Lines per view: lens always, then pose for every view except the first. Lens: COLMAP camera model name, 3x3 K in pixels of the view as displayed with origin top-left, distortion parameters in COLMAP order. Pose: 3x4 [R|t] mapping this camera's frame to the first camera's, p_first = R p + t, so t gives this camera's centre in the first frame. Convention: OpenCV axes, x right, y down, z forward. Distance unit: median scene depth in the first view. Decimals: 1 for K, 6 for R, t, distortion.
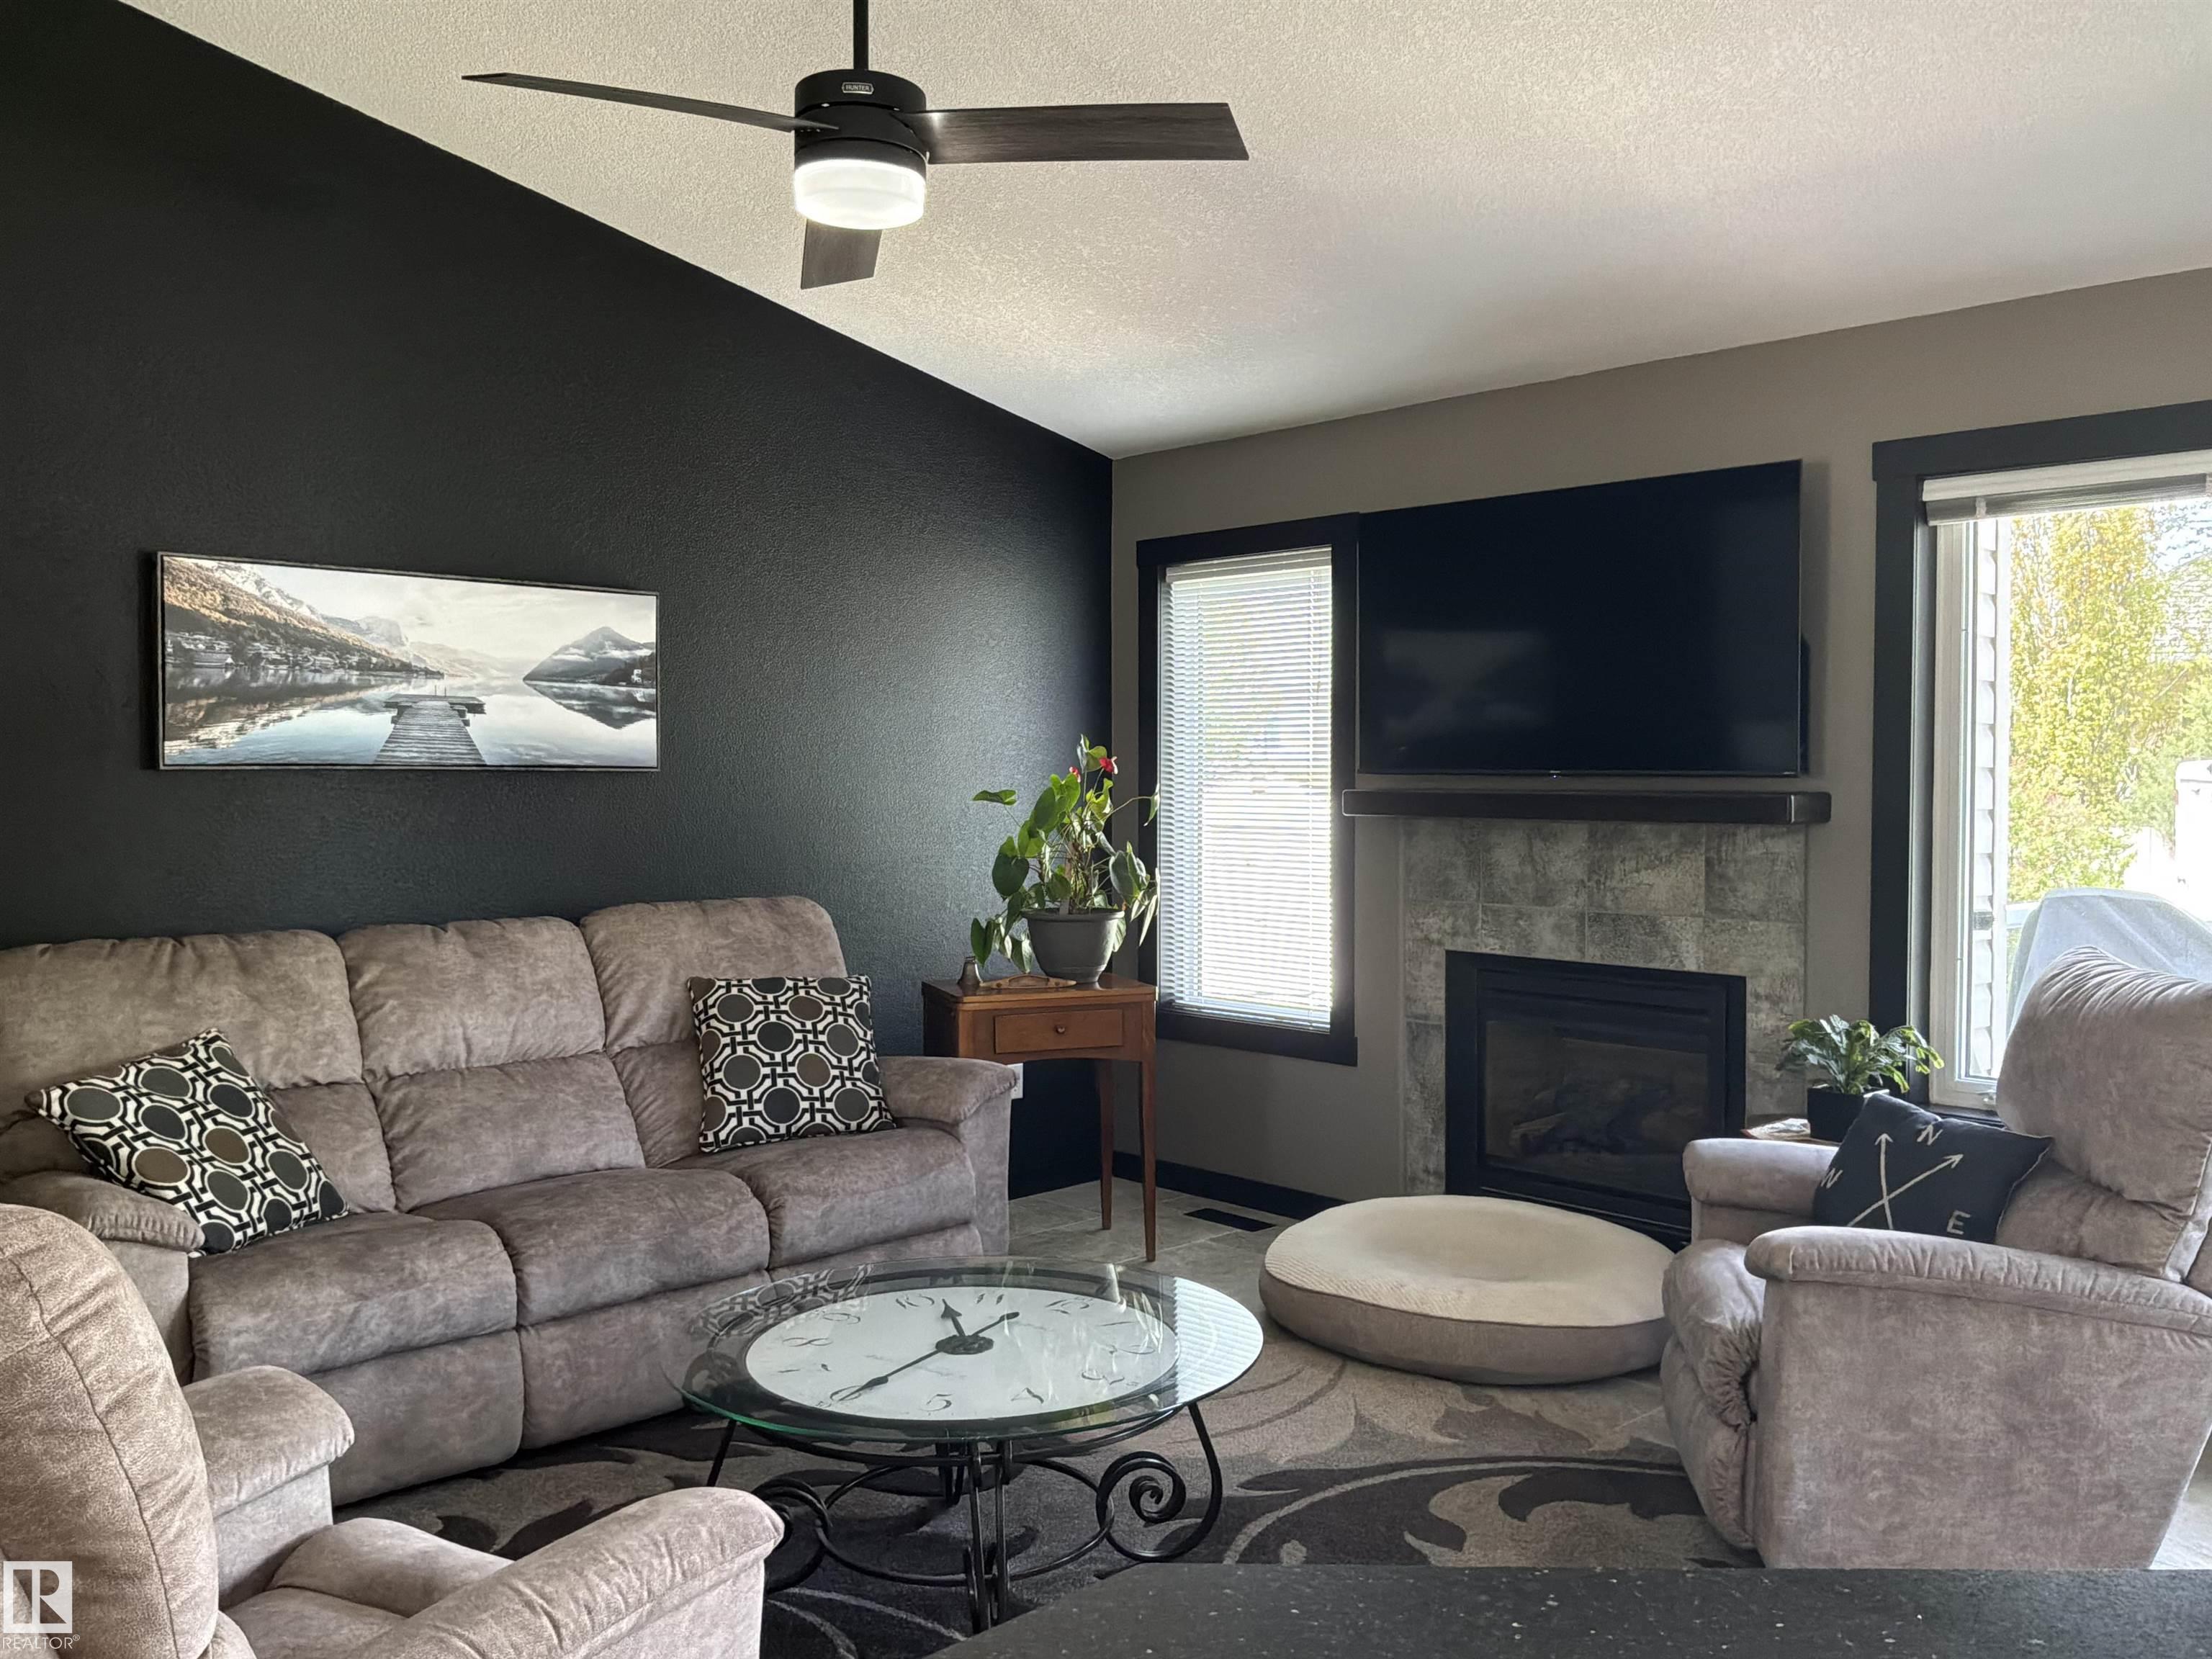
lens RADIAL K [[1761.1, 0, 1106.0], [0, 1761.1, 829.5], [0, 0, 1]] dist [0.004340, -0.000826]
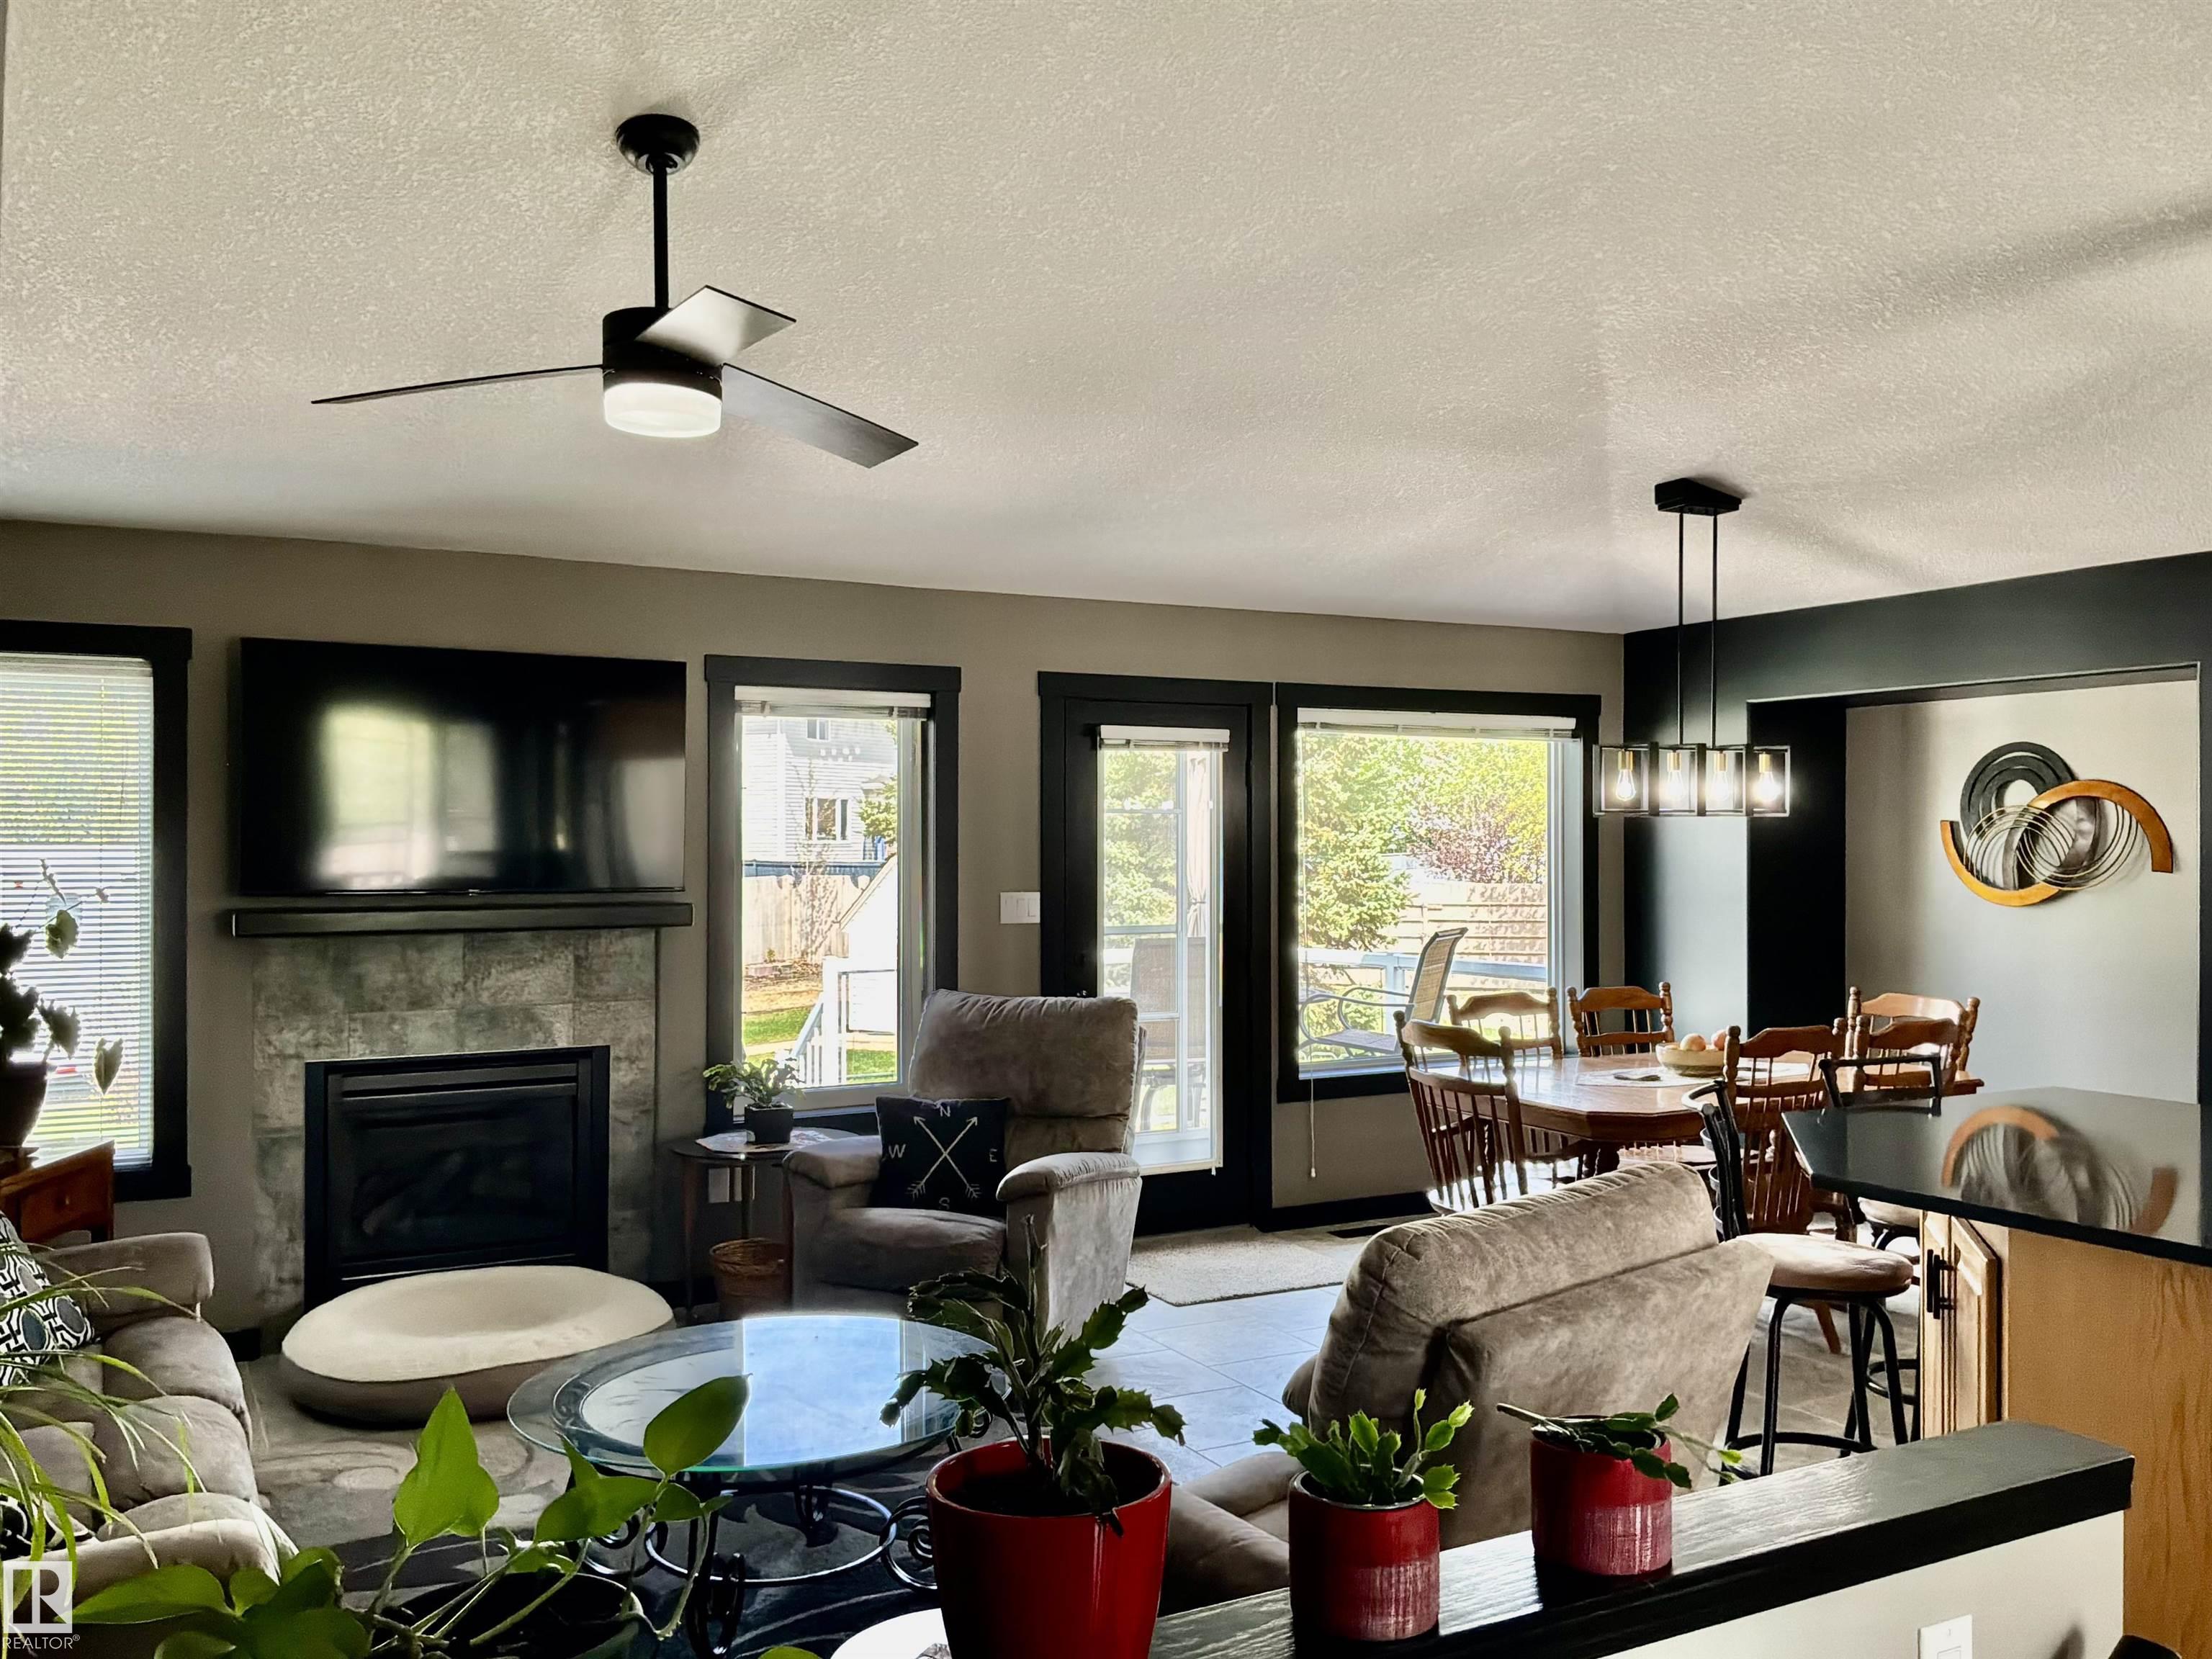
lens RADIAL K [[1761.1, 0, 1106.0], [0, 1761.1, 829.5], [0, 0, 1]] dist [0.004340, -0.000826]
pose [[0.281912, 0.001250, 0.959439, -0.735810], [0.033187, 0.999388, -0.011053, -0.046086], [-0.958866, 0.034957, 0.281698, 0.262530]]
